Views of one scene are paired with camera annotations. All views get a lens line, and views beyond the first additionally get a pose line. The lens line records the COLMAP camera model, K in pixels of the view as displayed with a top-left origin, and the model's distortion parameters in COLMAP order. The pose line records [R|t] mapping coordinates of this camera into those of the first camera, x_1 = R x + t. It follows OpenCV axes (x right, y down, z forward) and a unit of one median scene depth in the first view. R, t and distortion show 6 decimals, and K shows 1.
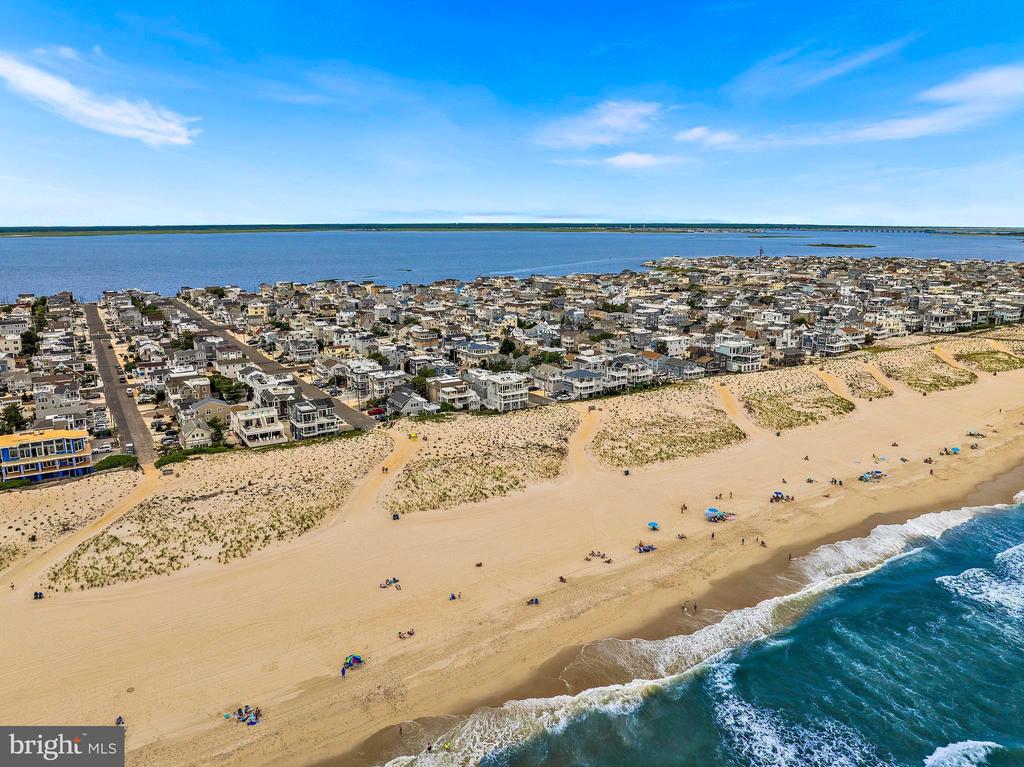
lens RADIAL K [[718.0, 0, 482.6], [0, 718.0, 385.5], [0, 0, 1]] dist [-0.048796, -0.001093]
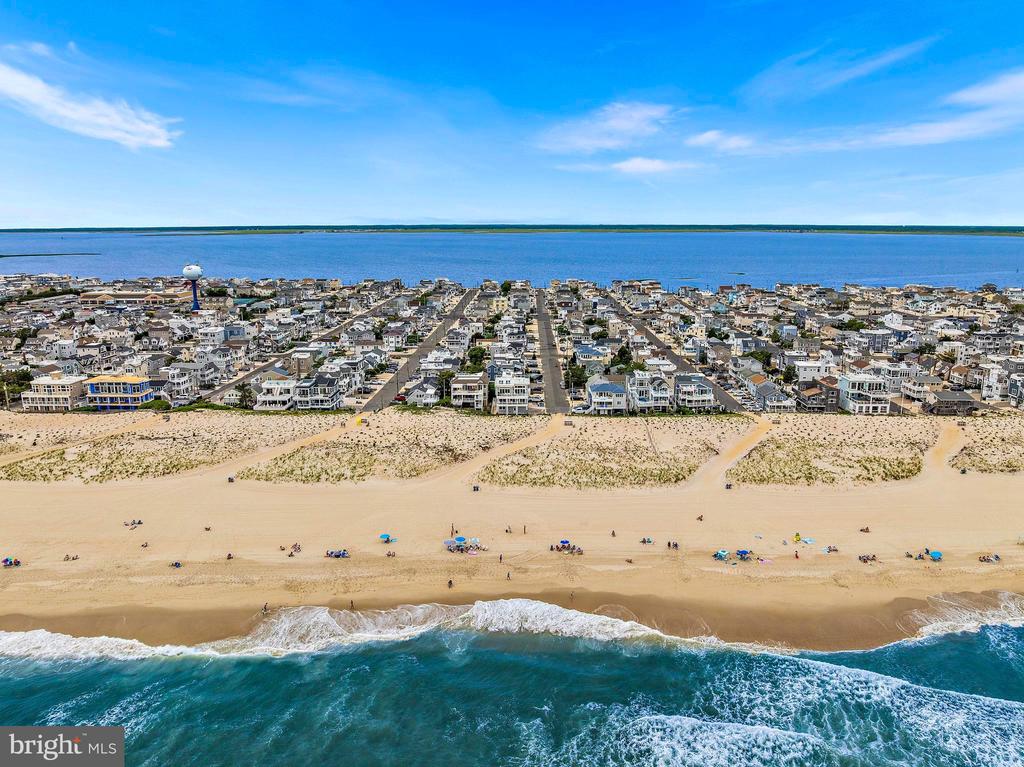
lens RADIAL K [[721.7, 0, 512.9], [0, 721.7, 380.4], [0, 0, 1]] dist [-0.040833, -0.000631]
pose [[0.844360, 0.113158, -0.523690, 0.620715], [-0.117501, 0.992756, 0.025062, -0.041454], [0.522733, 0.040372, 0.851540, 0.178725]]
